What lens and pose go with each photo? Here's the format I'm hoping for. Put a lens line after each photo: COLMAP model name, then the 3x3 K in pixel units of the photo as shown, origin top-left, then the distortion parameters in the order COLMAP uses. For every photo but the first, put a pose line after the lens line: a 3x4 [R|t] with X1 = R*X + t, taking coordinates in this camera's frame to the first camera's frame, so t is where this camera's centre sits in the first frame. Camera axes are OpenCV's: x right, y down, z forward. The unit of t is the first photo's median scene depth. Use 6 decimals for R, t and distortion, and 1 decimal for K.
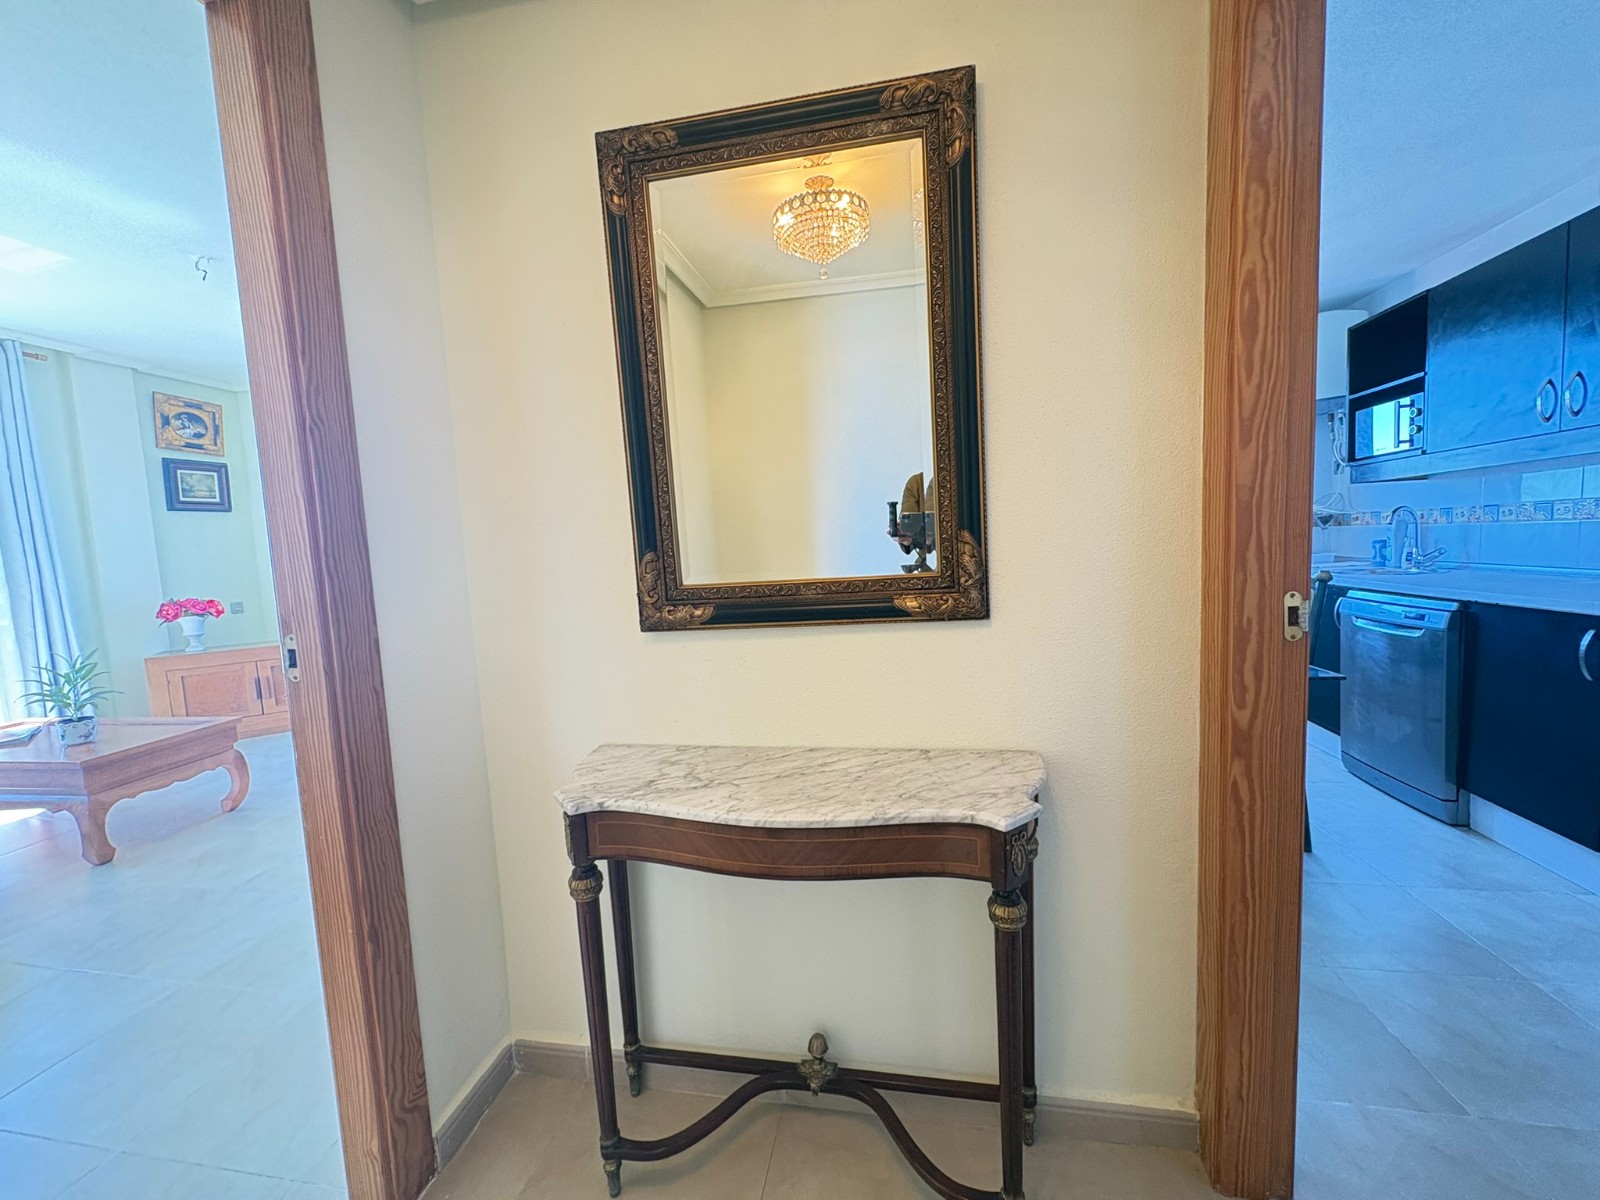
lens RADIAL K [[636.2, 0, 796.0], [0, 636.2, 600.4], [0, 0, 1]] dist [0.000000, -0.000480]
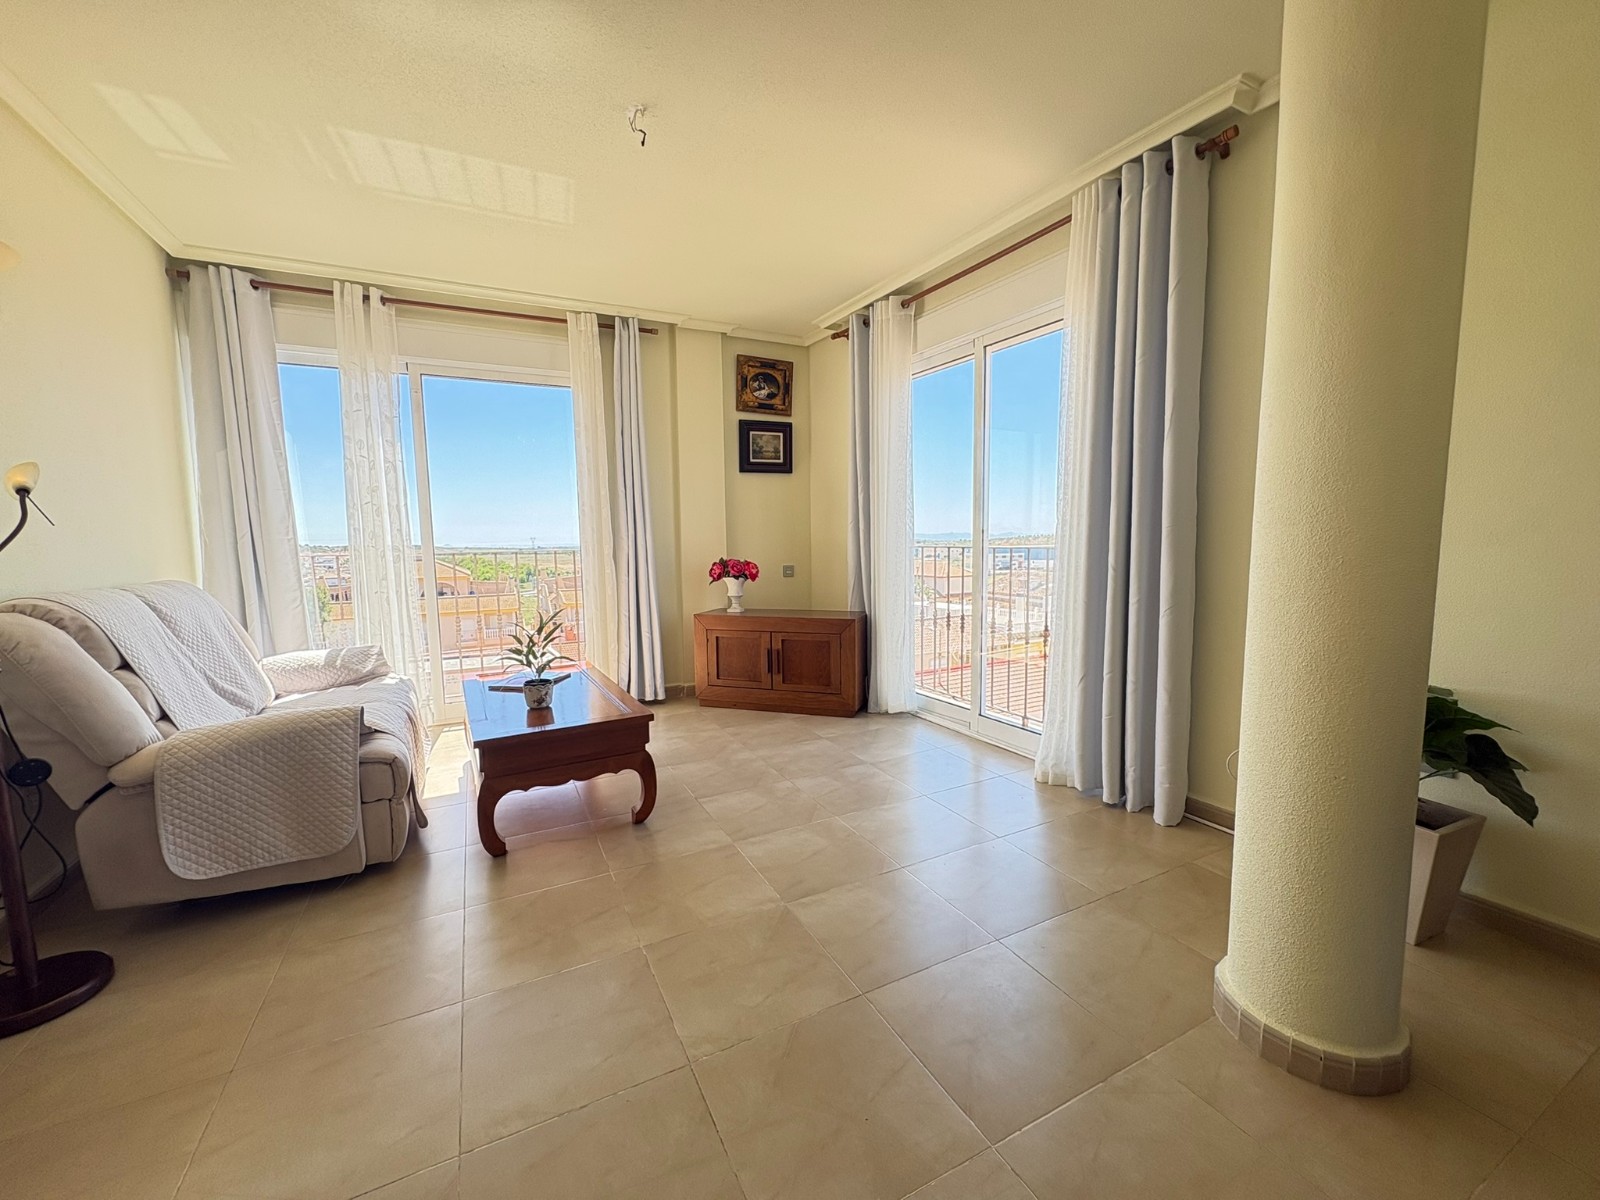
lens RADIAL K [[636.2, 0, 796.0], [0, 636.2, 600.4], [0, 0, 1]] dist [0.000000, -0.000480]
pose [[0.609526, 0.119274, -0.783742, -0.380348], [-0.088189, 0.992683, 0.082487, -0.104815], [0.787846, 0.018839, 0.615585, 1.638560]]
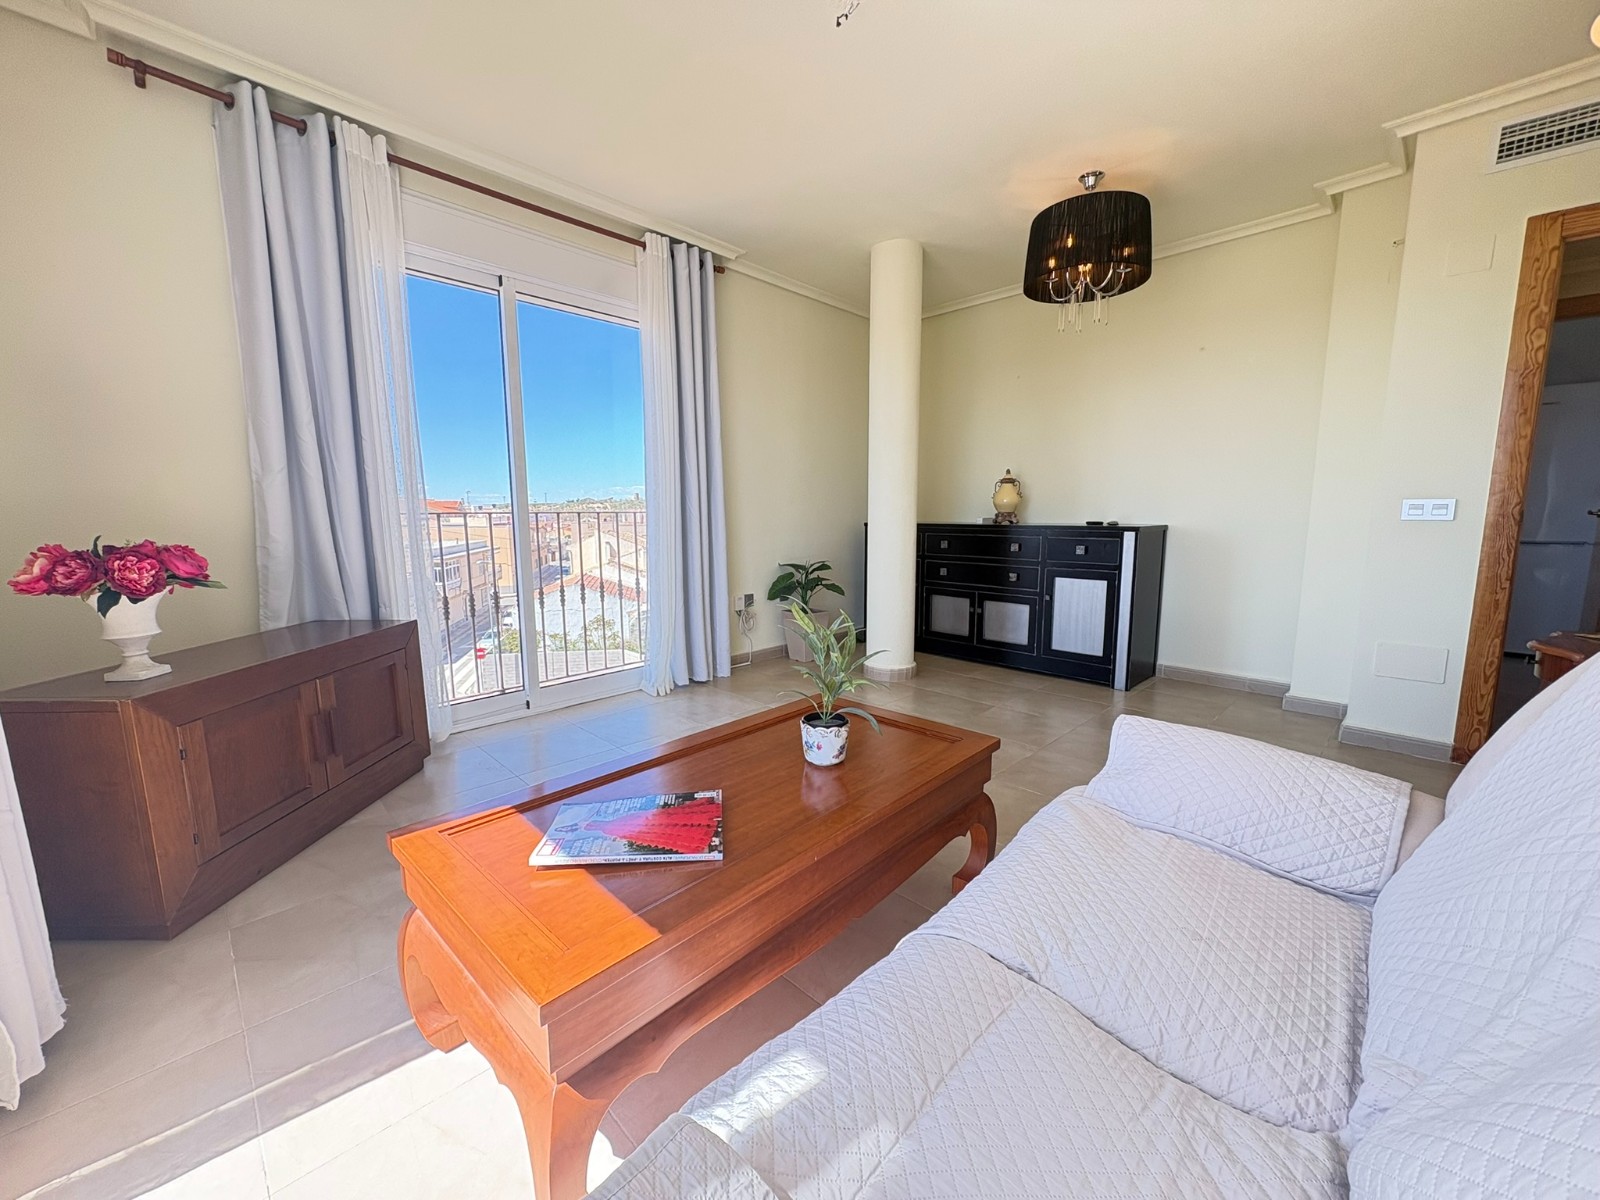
lens RADIAL K [[636.2, 0, 796.0], [0, 636.2, 600.4], [0, 0, 1]] dist [0.000000, -0.000480]
pose [[0.571738, -0.070696, 0.817385, -3.651032], [0.053087, 0.997381, 0.049131, 0.124012], [-0.818717, 0.015302, 0.573993, 1.596640]]
